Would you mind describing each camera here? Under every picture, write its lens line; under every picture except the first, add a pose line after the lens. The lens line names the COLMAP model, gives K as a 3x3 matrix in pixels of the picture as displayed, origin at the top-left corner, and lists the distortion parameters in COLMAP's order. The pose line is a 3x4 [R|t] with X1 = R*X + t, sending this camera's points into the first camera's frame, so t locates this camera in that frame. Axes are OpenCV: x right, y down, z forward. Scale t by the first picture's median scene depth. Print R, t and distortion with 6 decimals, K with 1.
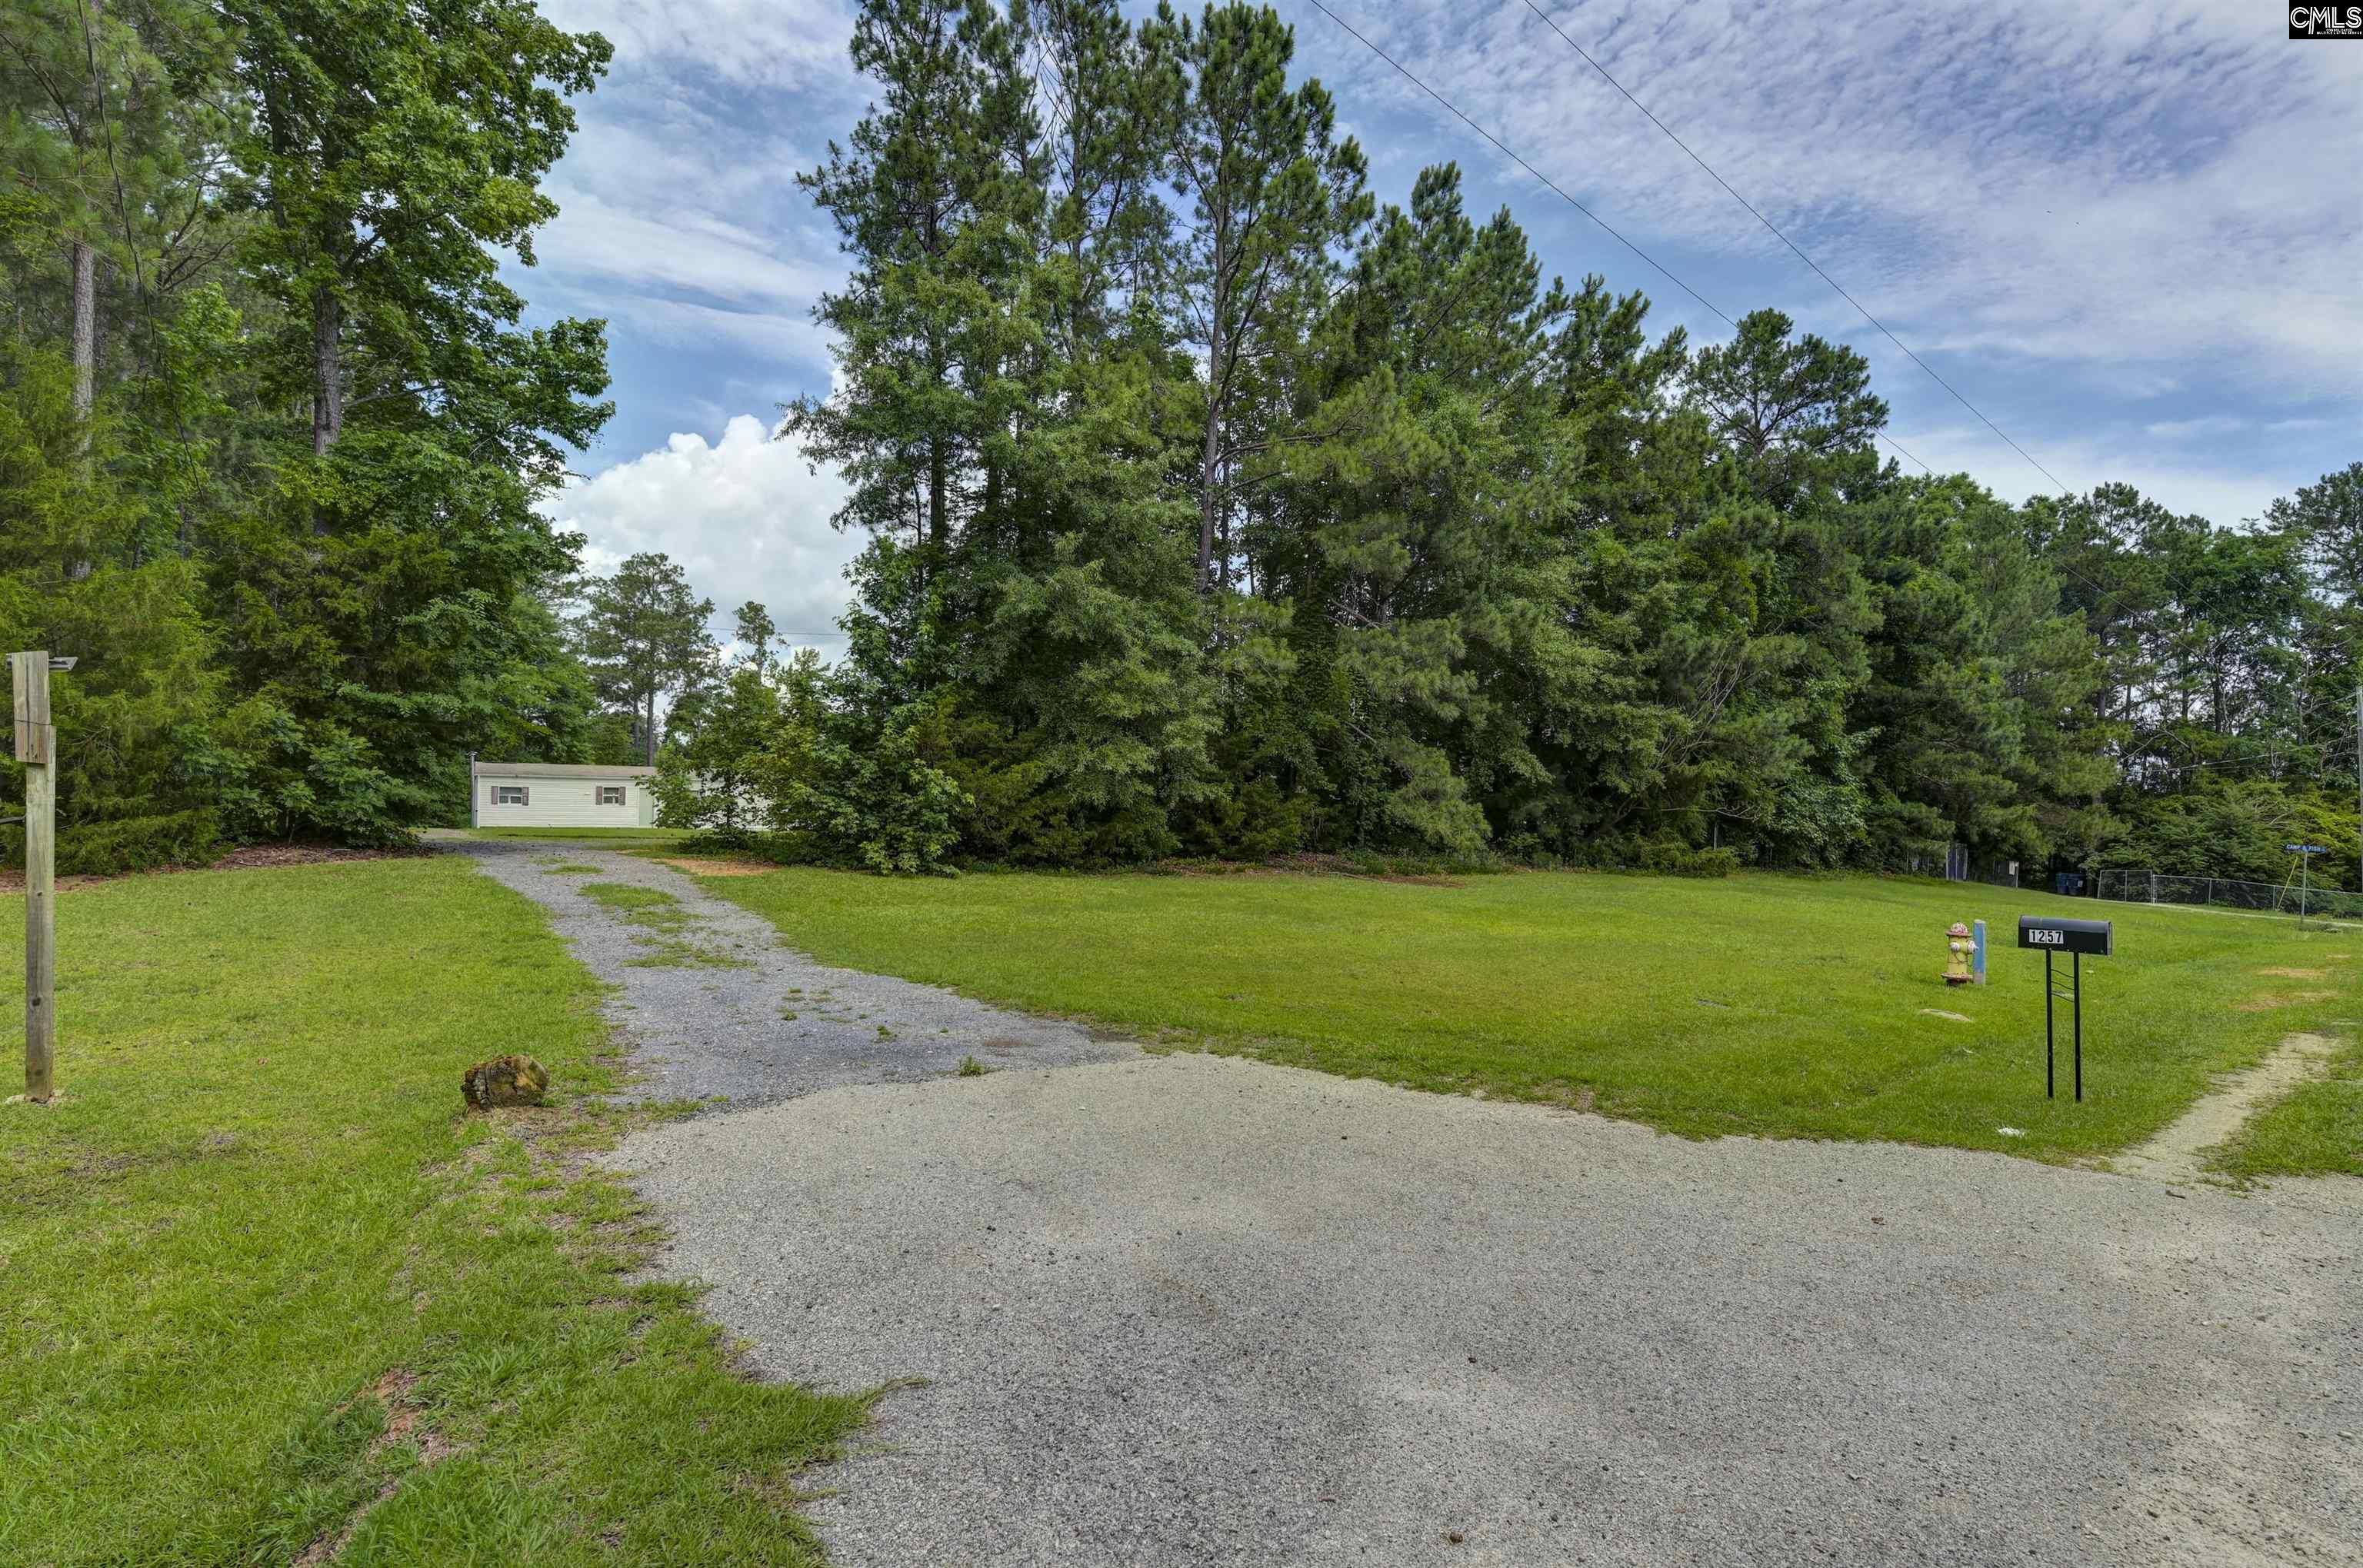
lens RADIAL K [[1138.4, 0, 1183.4], [0, 1138.4, 791.0], [0, 0, 1]] dist [-0.018783, -0.000376]
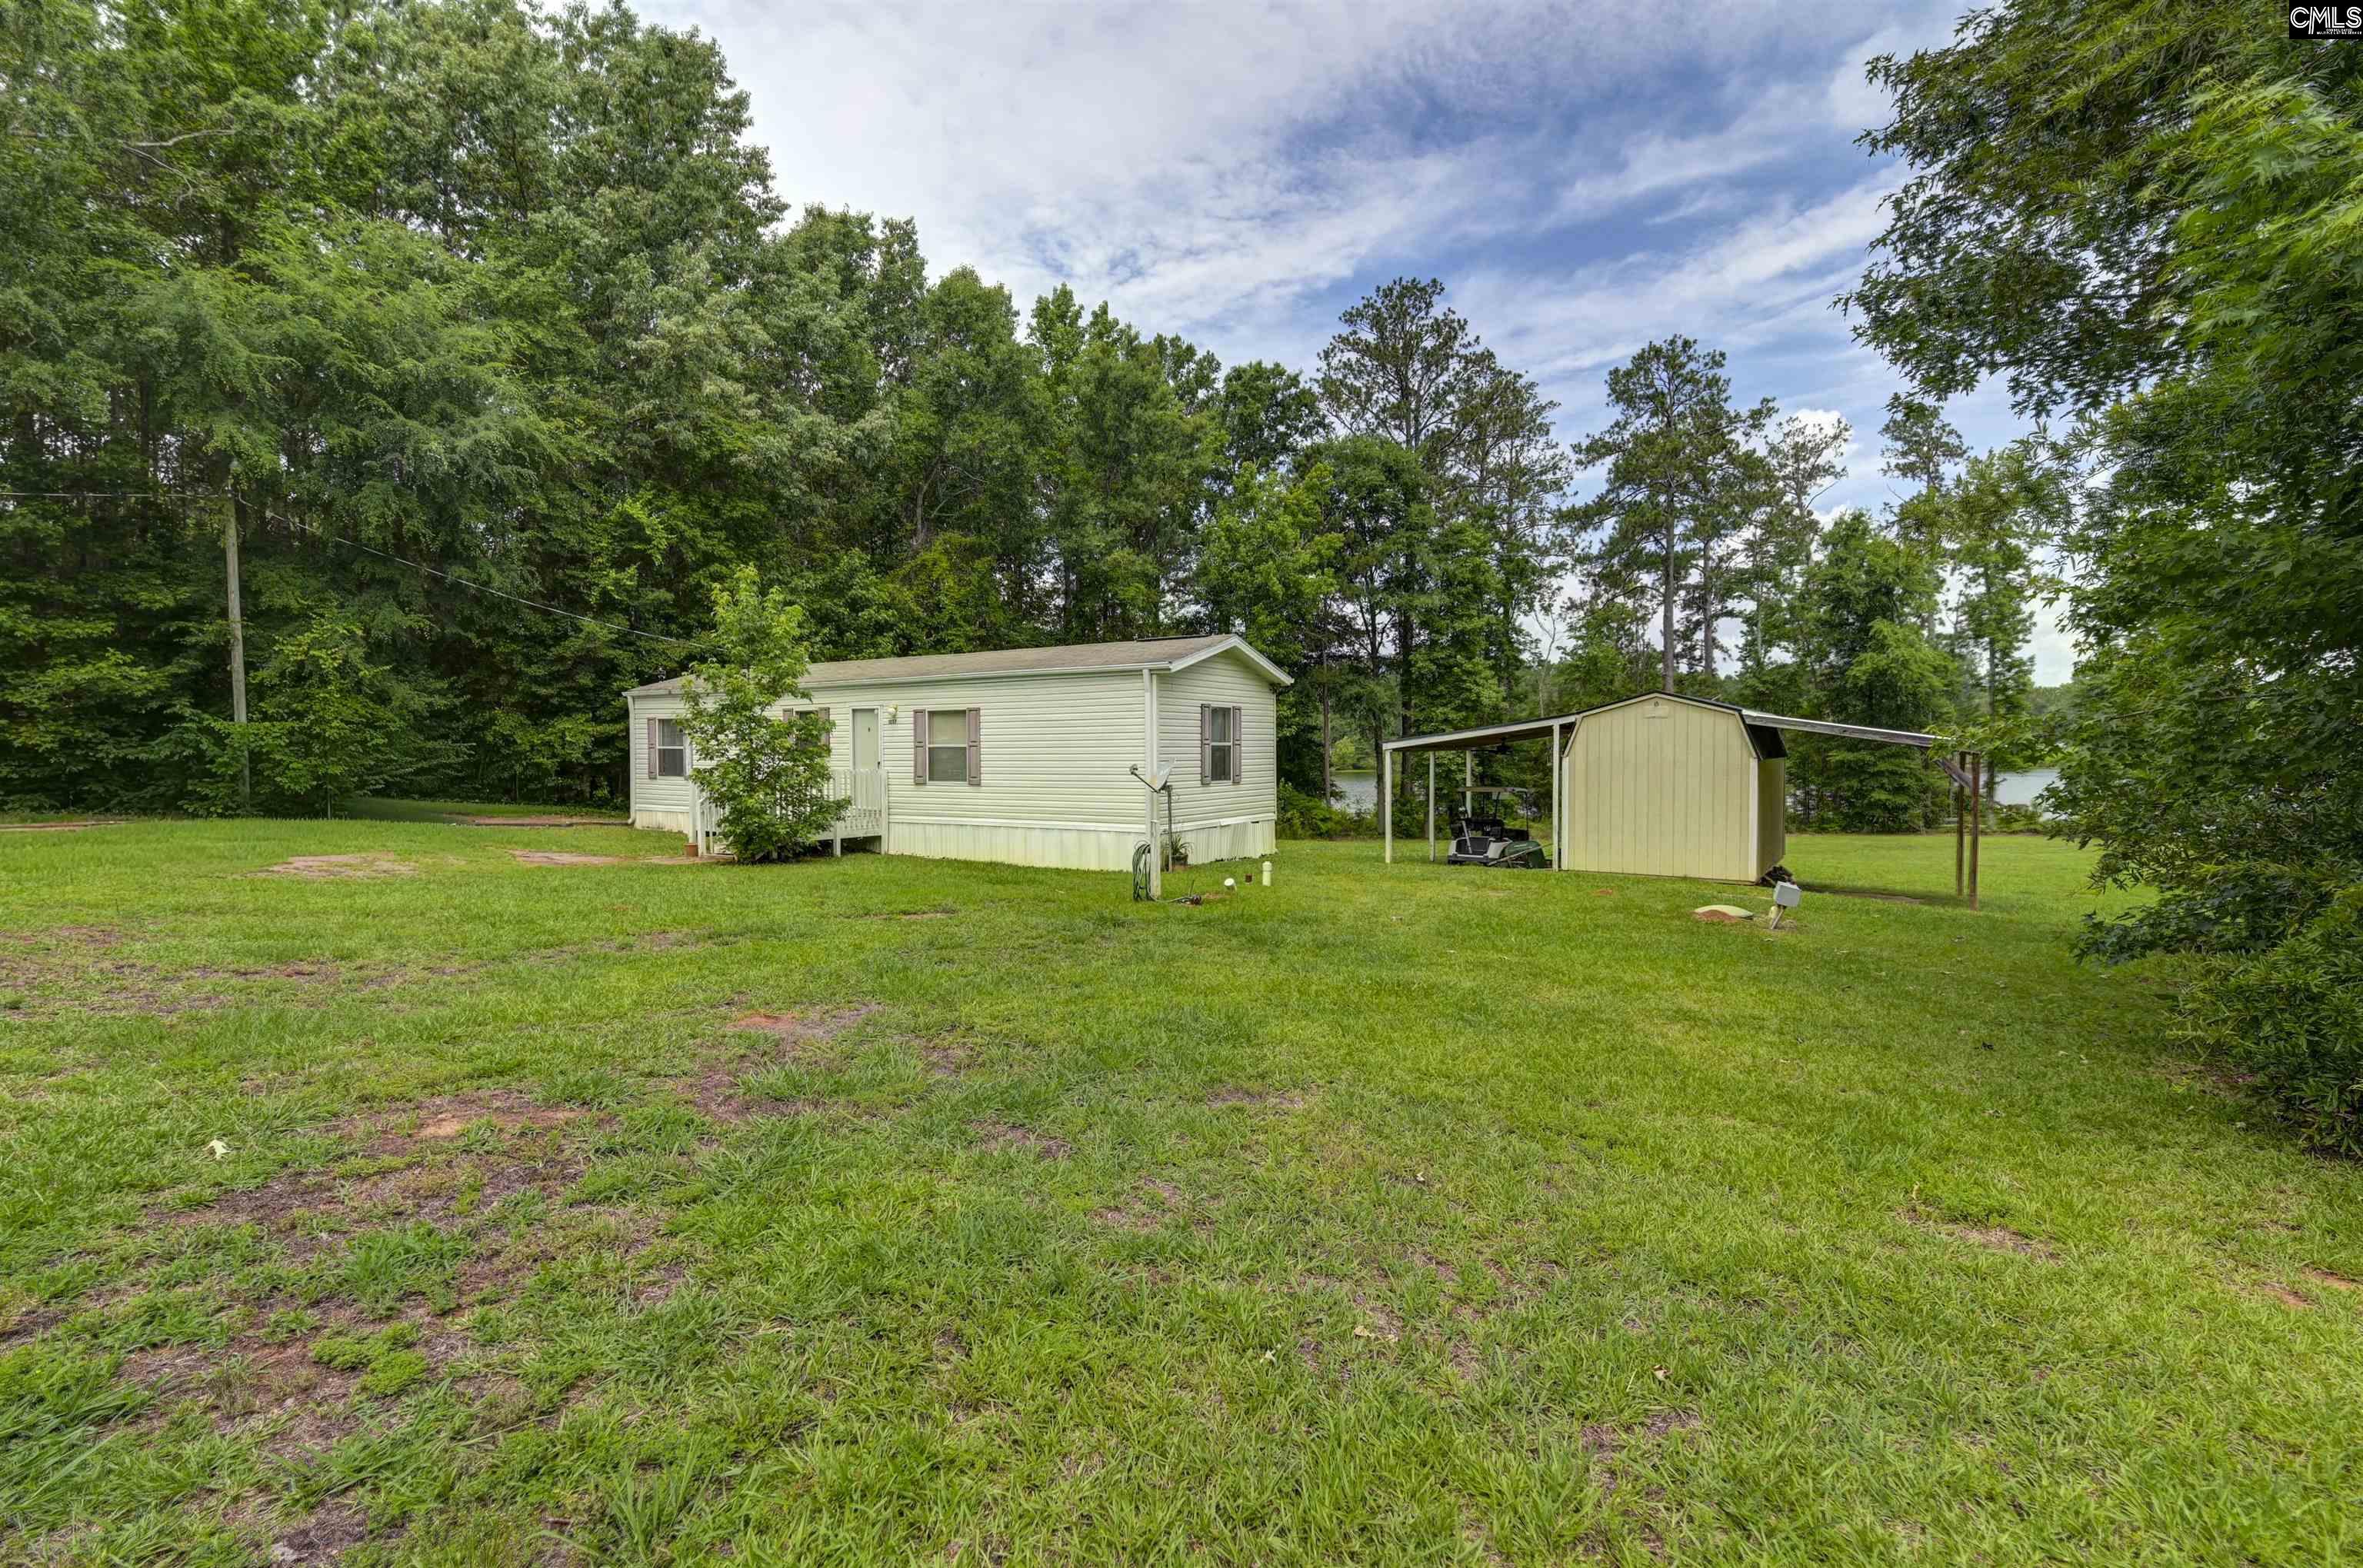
lens RADIAL K [[1095.1, 0, 1177.6], [0, 1095.1, 774.4], [0, 0, 1]] dist [-0.010676, -0.000555]
pose [[0.447745, 0.005014, -0.894147, -0.063679], [0.015610, 0.999788, 0.013423, 0.007396], [0.894025, -0.019968, 0.447572, 0.482171]]
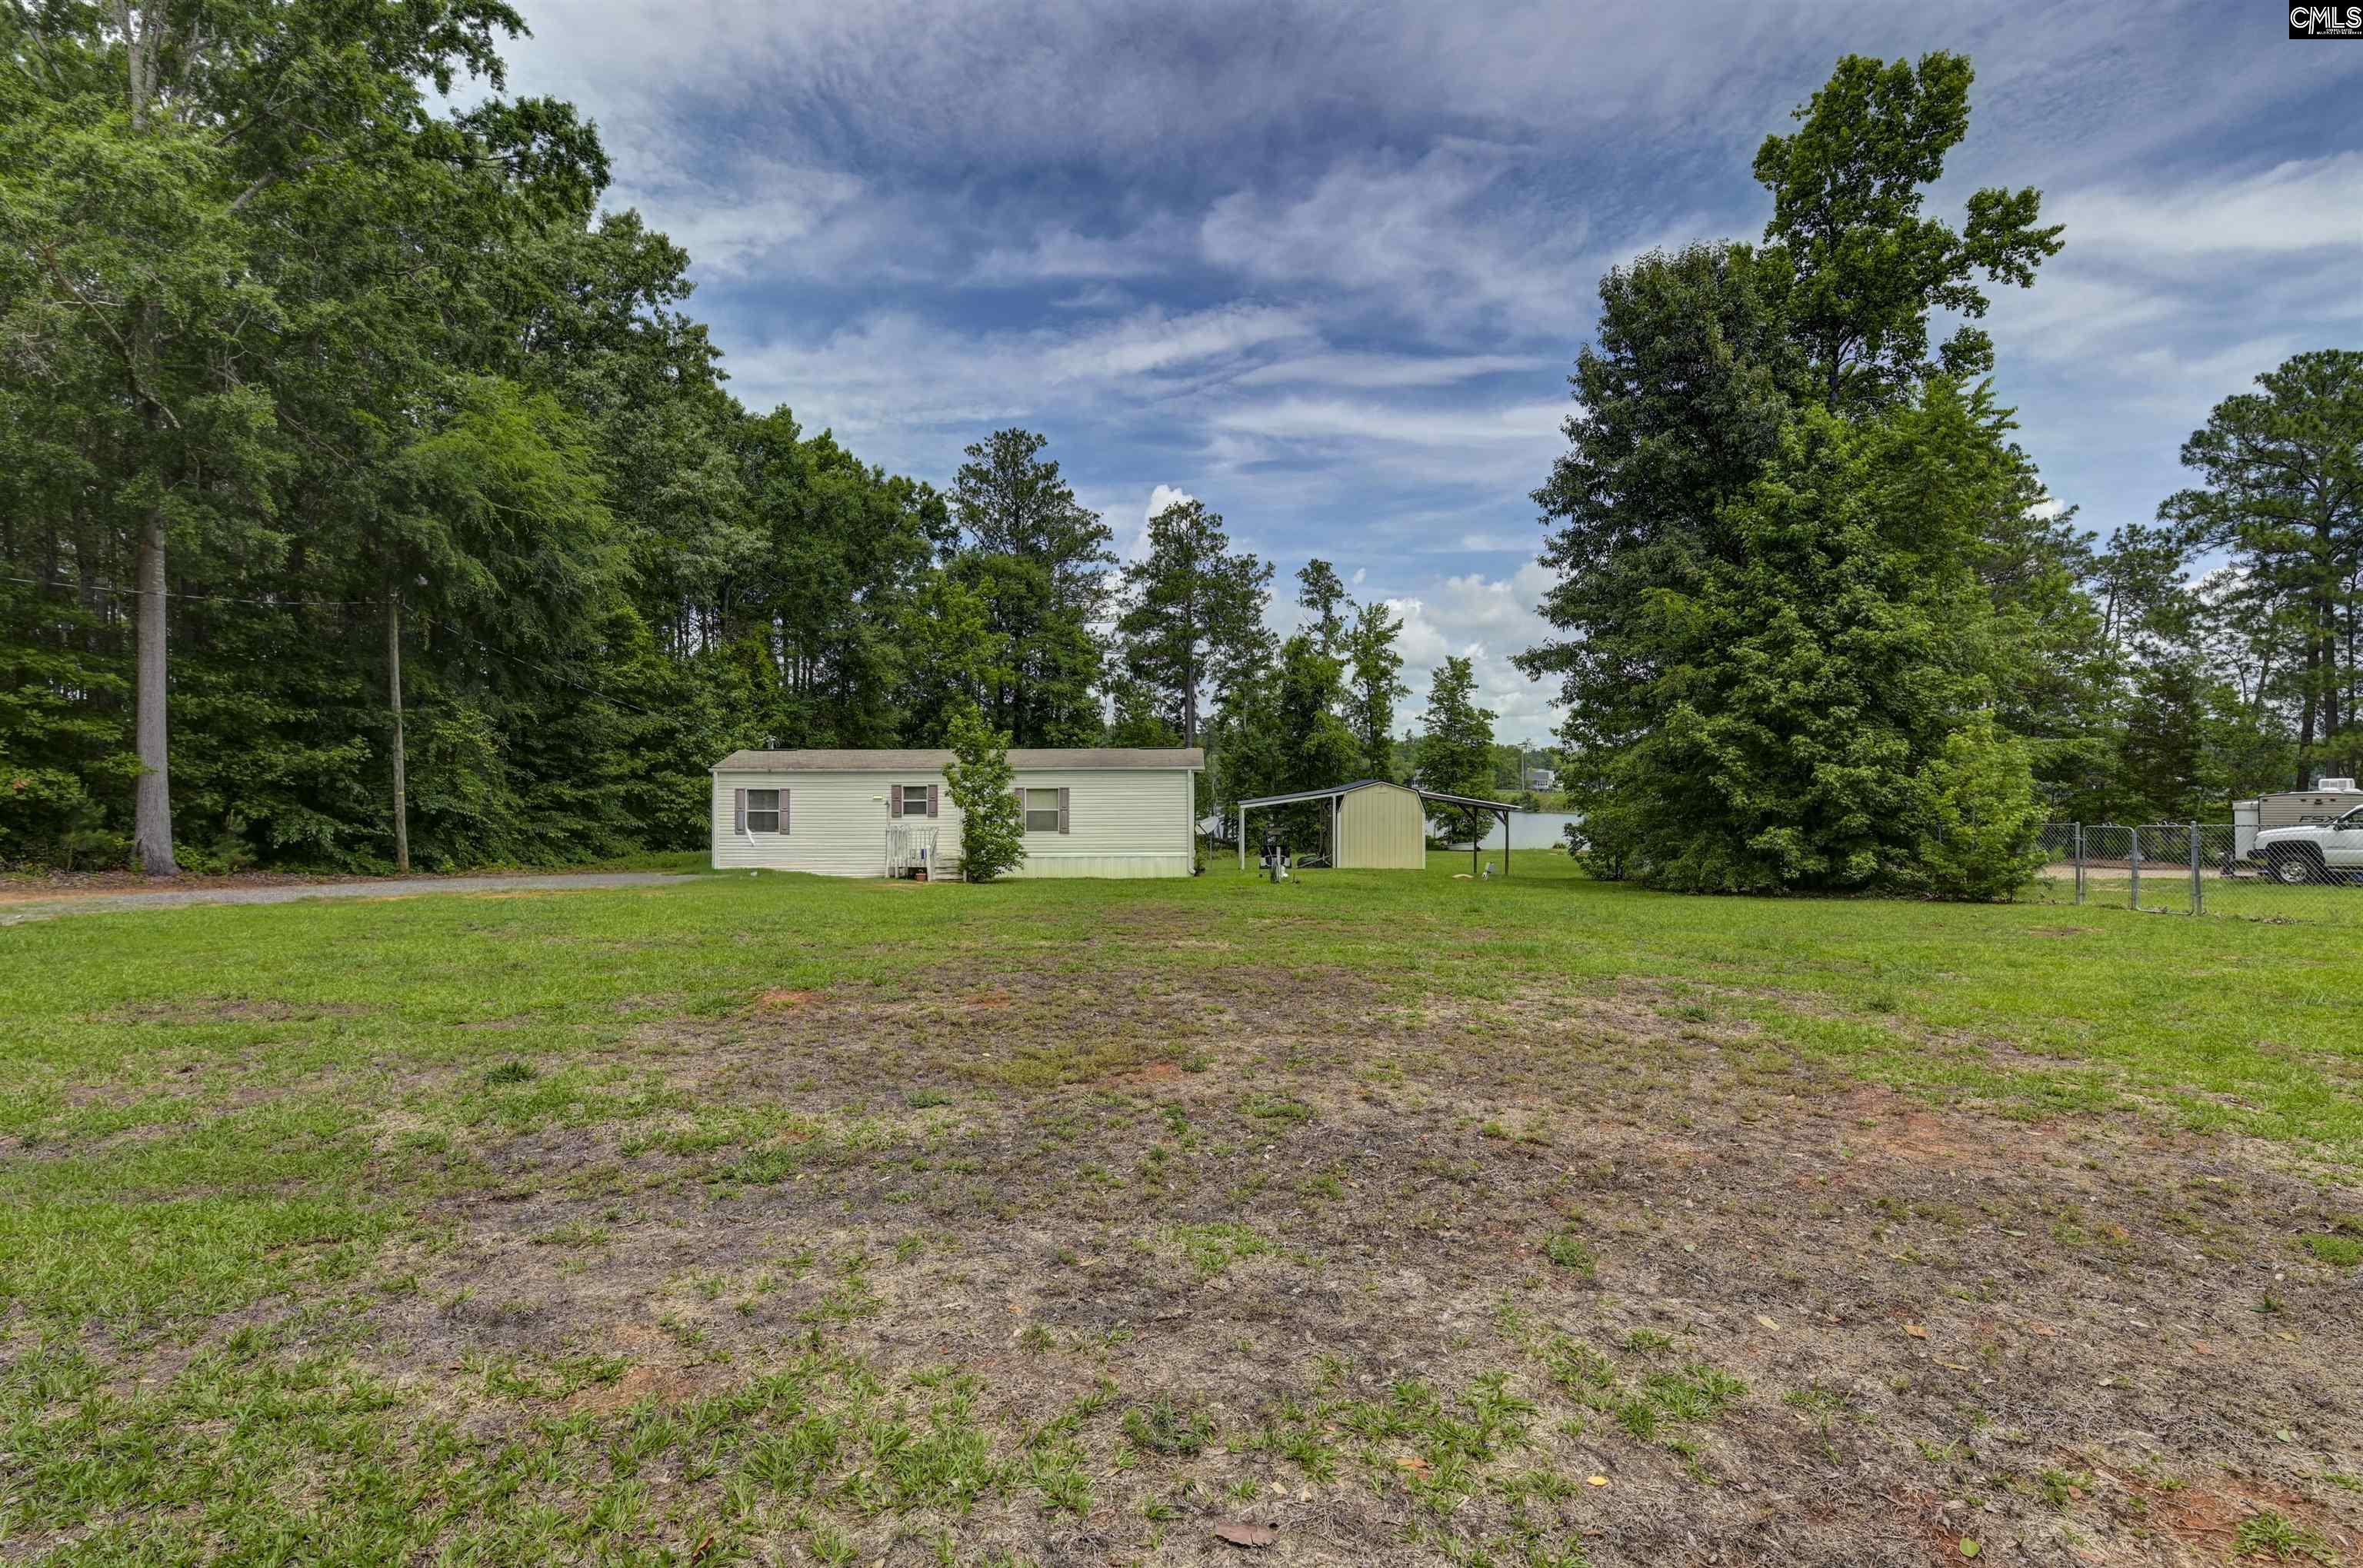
lens RADIAL K [[1072.7, 0, 1189.1], [0, 1072.7, 786.6], [0, 0, 1]] dist [0.000793, -0.011173]
pose [[0.852090, -0.015651, -0.523161, -0.054218], [0.018591, 0.999827, 0.000369, -0.000655], [0.523065, -0.010040, 0.852234, 0.311696]]
